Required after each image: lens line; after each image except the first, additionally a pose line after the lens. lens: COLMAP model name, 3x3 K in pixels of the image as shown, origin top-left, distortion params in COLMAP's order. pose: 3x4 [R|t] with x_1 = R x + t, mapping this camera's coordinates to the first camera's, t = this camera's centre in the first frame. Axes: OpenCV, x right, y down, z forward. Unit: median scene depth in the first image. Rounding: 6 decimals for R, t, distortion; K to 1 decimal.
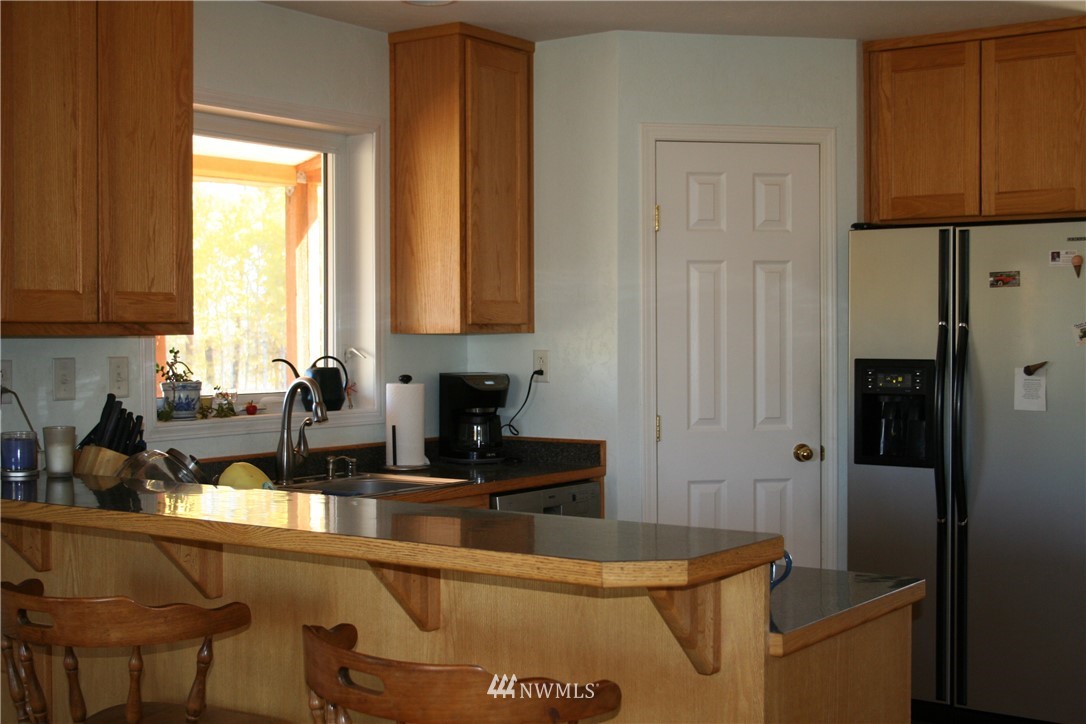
lens RADIAL K [[1436.6, 0, 549.0], [0, 1436.6, 363.5], [0, 0, 1]] dist [-0.035082, -0.033933]
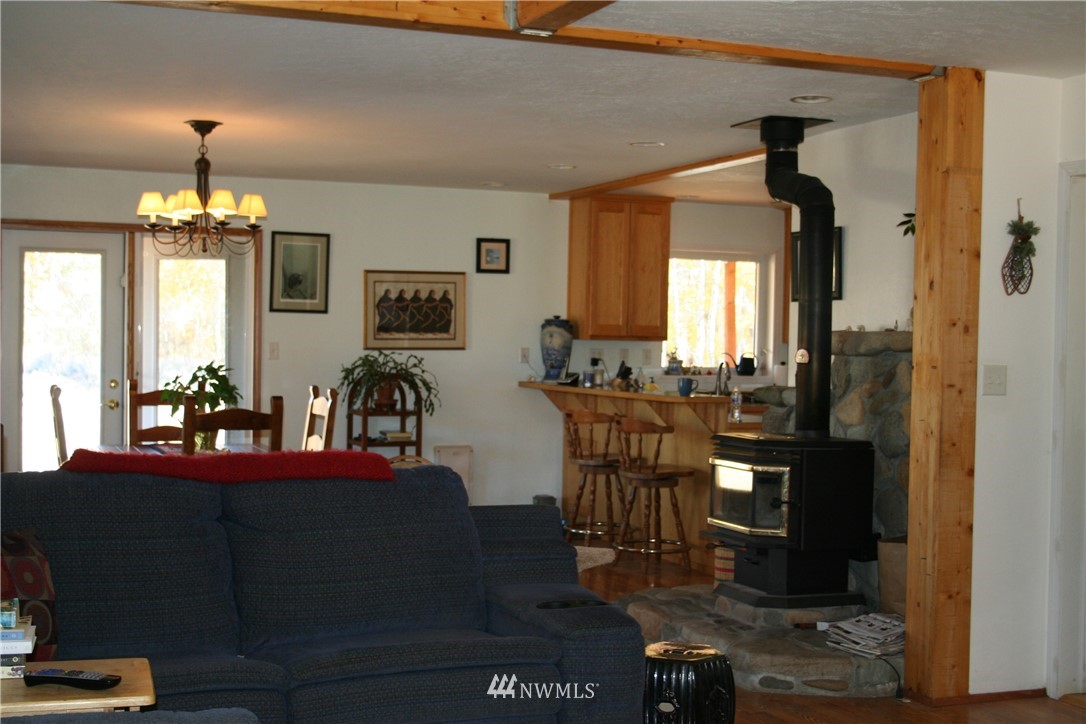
lens RADIAL K [[1436.6, 0, 549.0], [0, 1436.6, 363.5], [0, 0, 1]] dist [-0.035082, -0.033933]
pose [[0.854358, 0.022919, -0.519179, 0.919013], [-0.030699, 0.999508, -0.006396, 0.044207], [0.518777, 0.021402, 0.854642, -1.350027]]
